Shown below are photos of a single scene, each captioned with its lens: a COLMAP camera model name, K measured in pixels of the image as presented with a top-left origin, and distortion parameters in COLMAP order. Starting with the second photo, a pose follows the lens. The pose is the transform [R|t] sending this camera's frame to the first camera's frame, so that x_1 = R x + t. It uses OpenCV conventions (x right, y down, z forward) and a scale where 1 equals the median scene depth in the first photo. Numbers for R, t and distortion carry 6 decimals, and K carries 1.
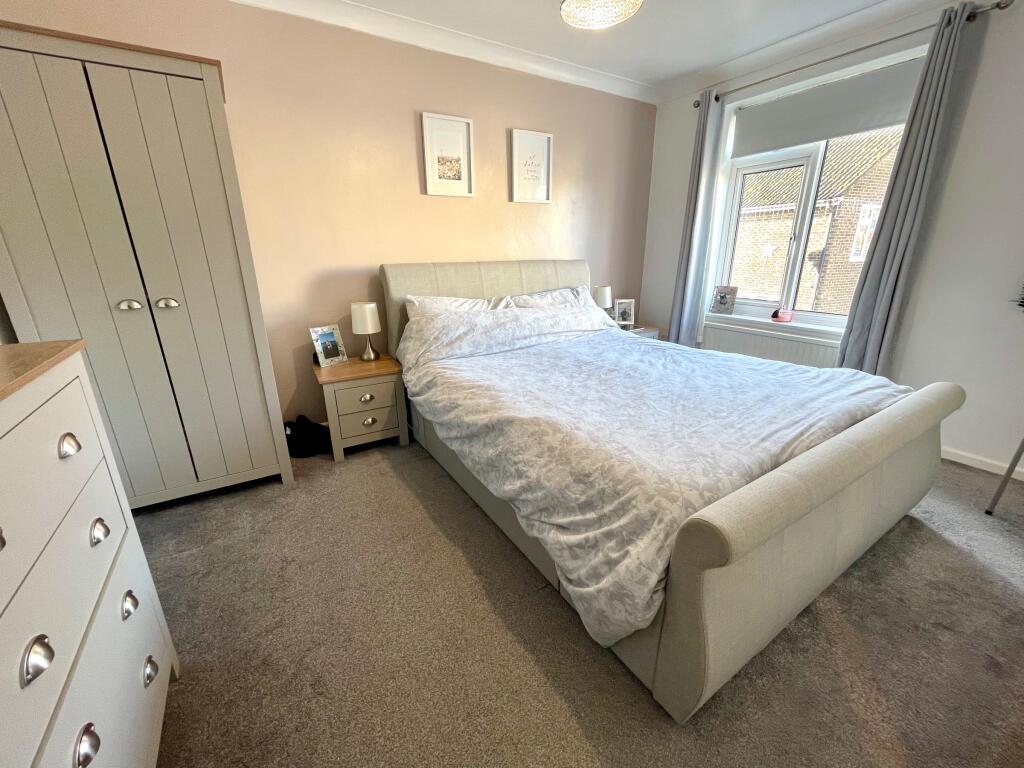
lens RADIAL K [[411.7, 0, 508.4], [0, 411.7, 381.3], [0, 0, 1]] dist [0.000563, -0.000025]
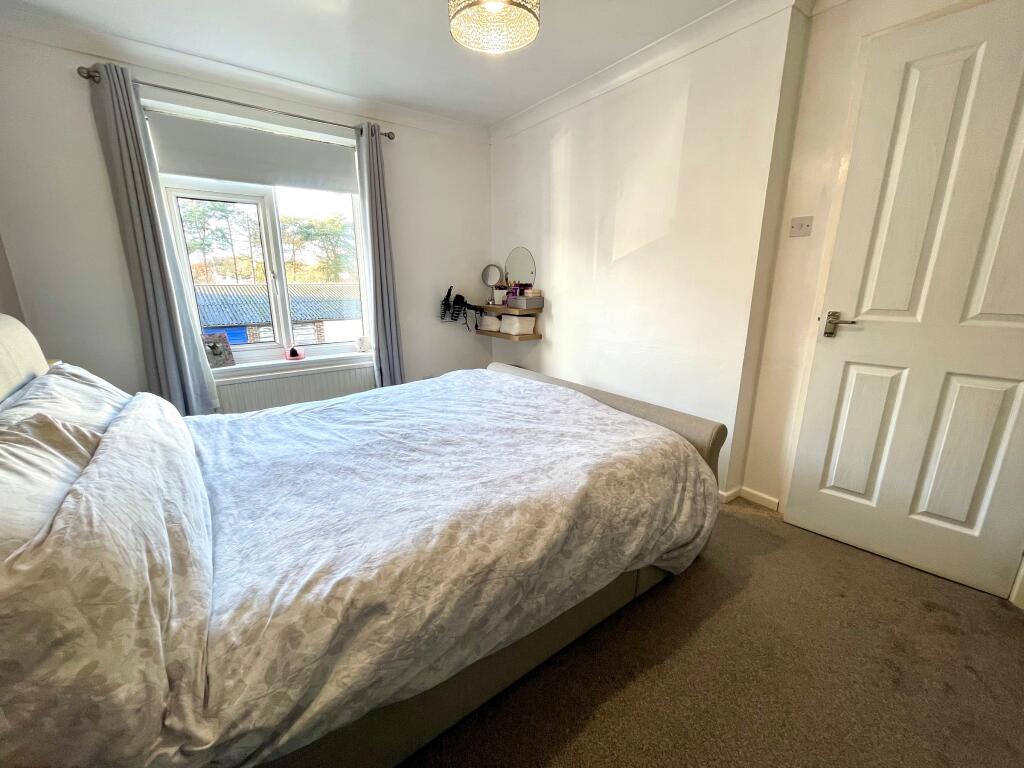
lens RADIAL K [[411.7, 0, 508.2], [0, 411.7, 386.1], [0, 0, 1]] dist [0.000563, -0.000025]
pose [[-0.077634, -0.239629, 0.967756, -0.609802], [0.308567, 0.917248, 0.251876, -0.301378], [-0.948029, 0.318172, 0.002732, 0.895558]]
